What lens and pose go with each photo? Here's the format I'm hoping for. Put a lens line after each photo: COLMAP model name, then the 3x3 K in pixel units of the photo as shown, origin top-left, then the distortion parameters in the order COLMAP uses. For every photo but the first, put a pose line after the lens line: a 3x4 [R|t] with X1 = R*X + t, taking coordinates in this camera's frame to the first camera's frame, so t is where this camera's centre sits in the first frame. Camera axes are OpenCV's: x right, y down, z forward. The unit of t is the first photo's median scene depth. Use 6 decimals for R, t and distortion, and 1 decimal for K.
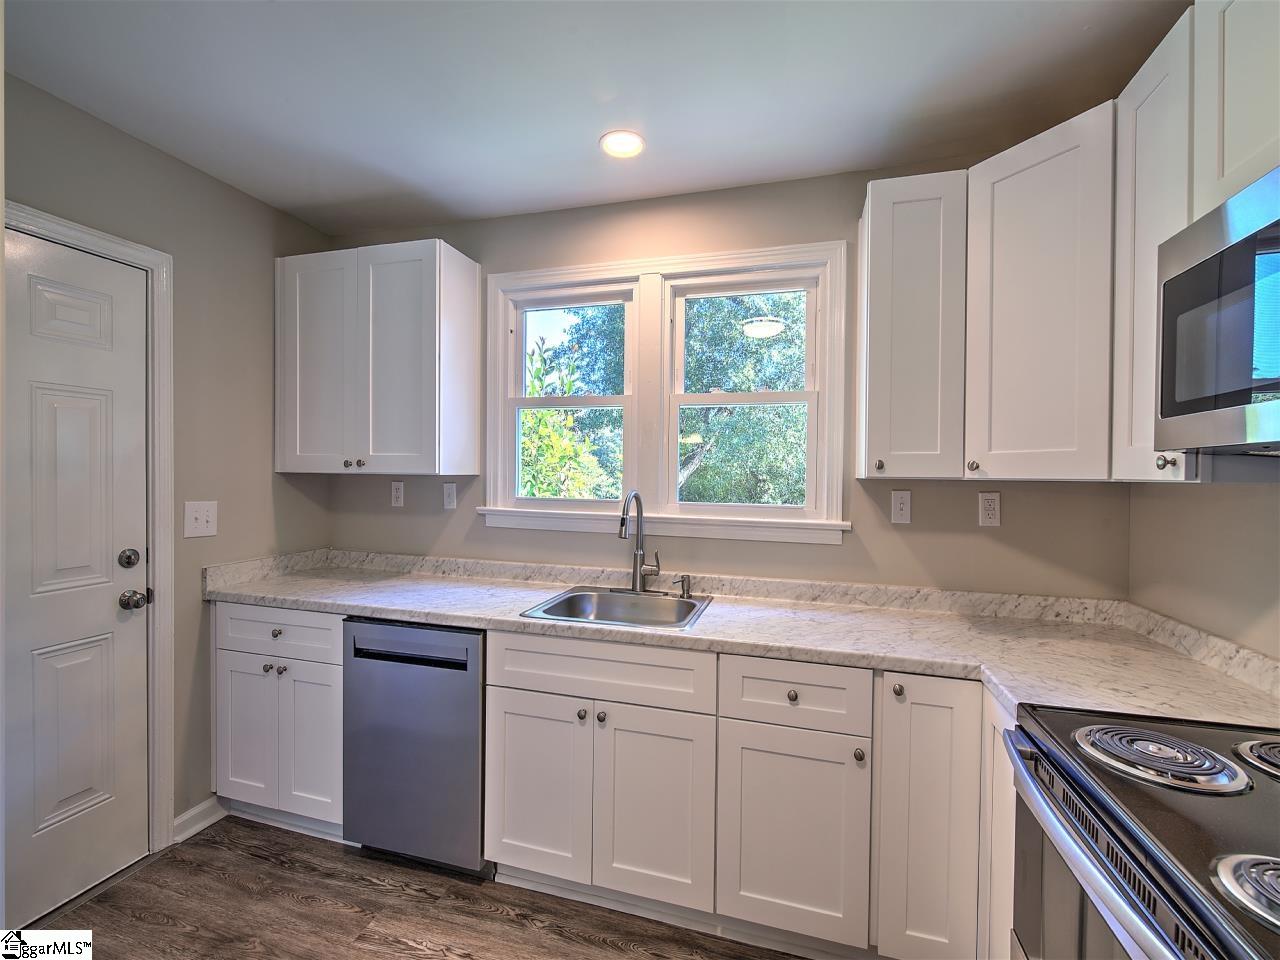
lens RADIAL K [[553.5, 0, 636.7], [0, 553.5, 480.2], [0, 0, 1]] dist [0.002462, -0.001438]
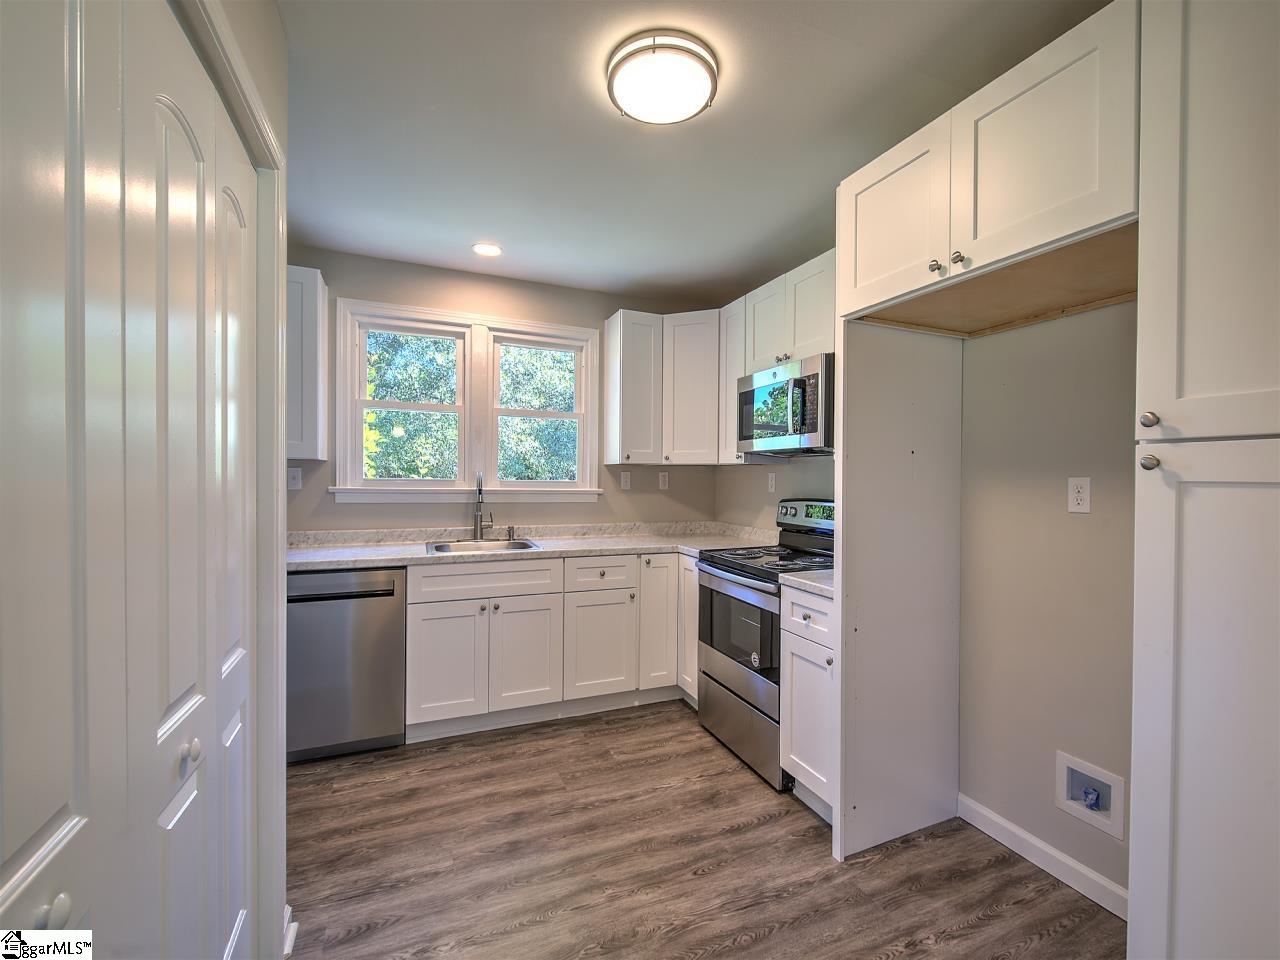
lens RADIAL K [[553.5, 0, 638.2], [0, 553.5, 476.3], [0, 0, 1]] dist [0.002462, -0.001438]
pose [[0.779814, -0.004542, 0.625995, -0.658023], [0.004539, 0.999988, 0.001602, 0.033361], [-0.625995, 0.001592, 0.779826, -0.473275]]
